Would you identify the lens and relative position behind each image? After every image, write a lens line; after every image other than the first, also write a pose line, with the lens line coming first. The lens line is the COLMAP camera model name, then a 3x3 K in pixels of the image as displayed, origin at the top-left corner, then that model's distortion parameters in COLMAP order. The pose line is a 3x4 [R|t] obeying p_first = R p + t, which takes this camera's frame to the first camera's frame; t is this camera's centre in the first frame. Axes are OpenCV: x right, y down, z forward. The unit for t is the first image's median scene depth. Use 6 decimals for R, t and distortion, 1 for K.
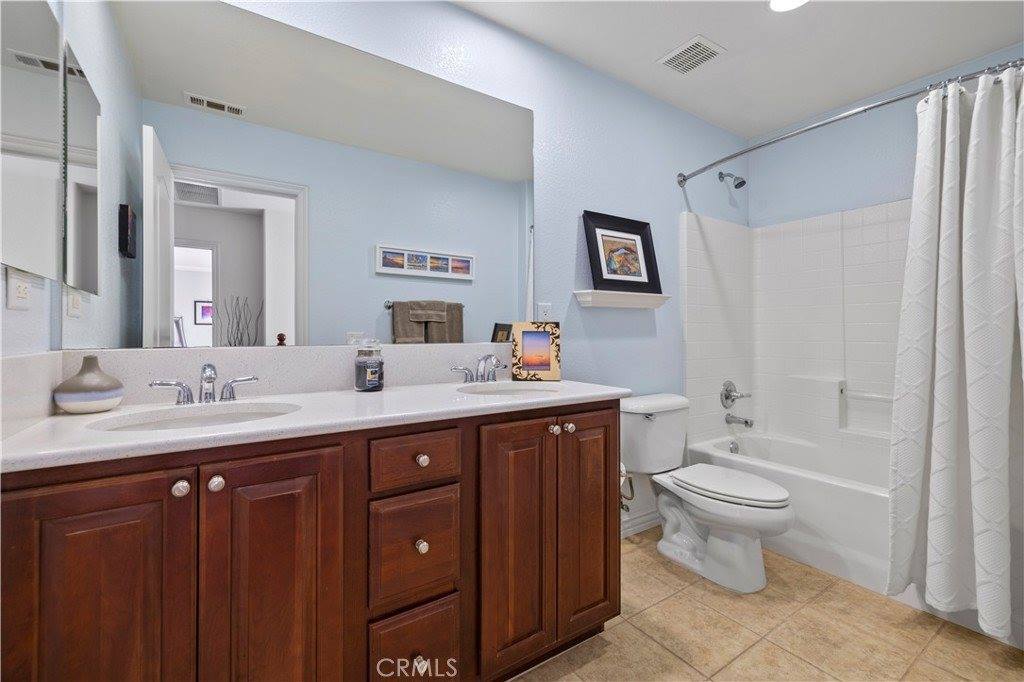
lens RADIAL K [[441.1, 0, 513.3], [0, 441.1, 336.3], [0, 0, 1]] dist [0.002499, 0.000801]
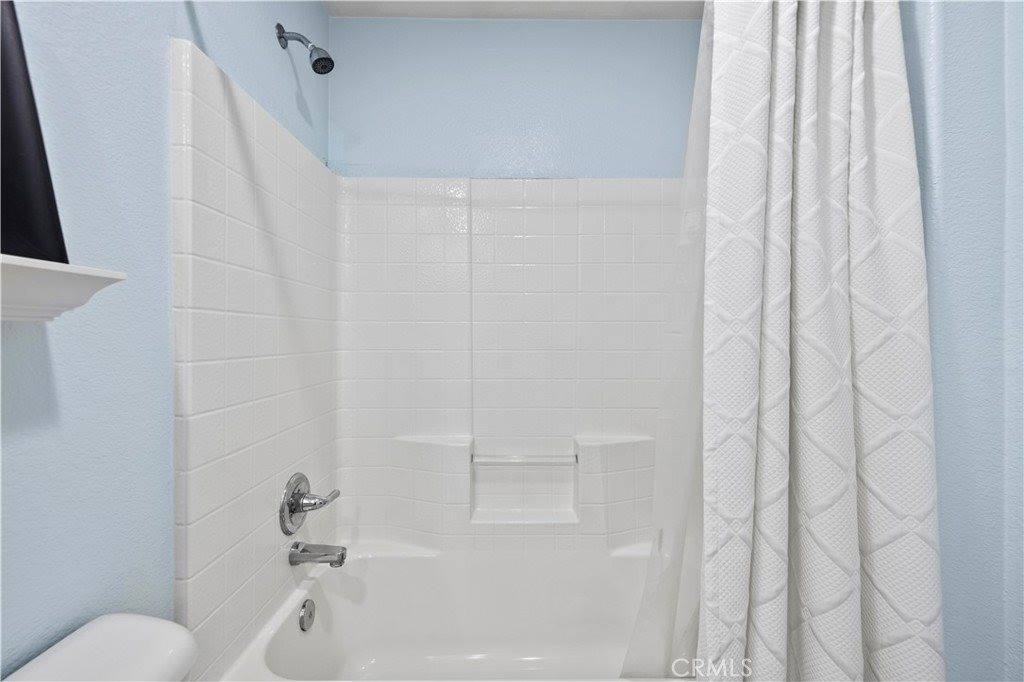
lens RADIAL K [[441.1, 0, 512.2], [0, 441.1, 337.5], [0, 0, 1]] dist [0.002499, 0.000801]
pose [[0.563564, 0.003735, 0.826064, 0.289476], [-0.001233, 0.999992, -0.003680, -0.056095], [-0.826072, 0.001056, 0.563564, 0.691530]]
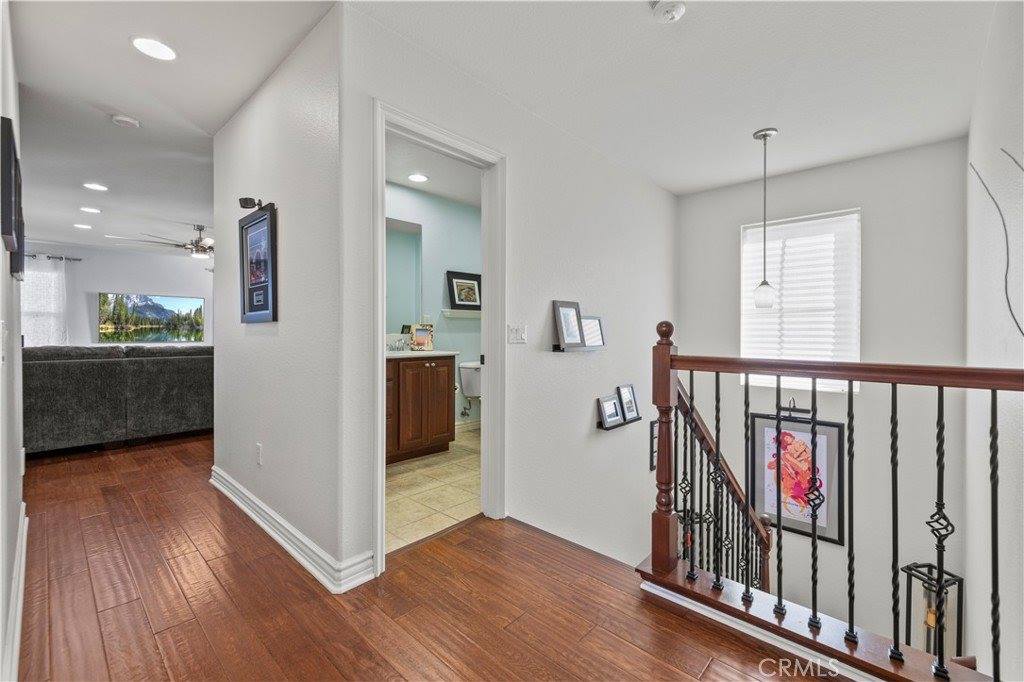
lens RADIAL K [[441.1, 0, 504.5], [0, 441.1, 335.9], [0, 0, 1]] dist [0.002499, 0.000801]
pose [[0.978821, 0.001249, 0.204716, 0.002783], [-0.000793, 0.999997, -0.002308, 0.024981], [-0.204718, 0.002097, 0.978819, -1.087390]]
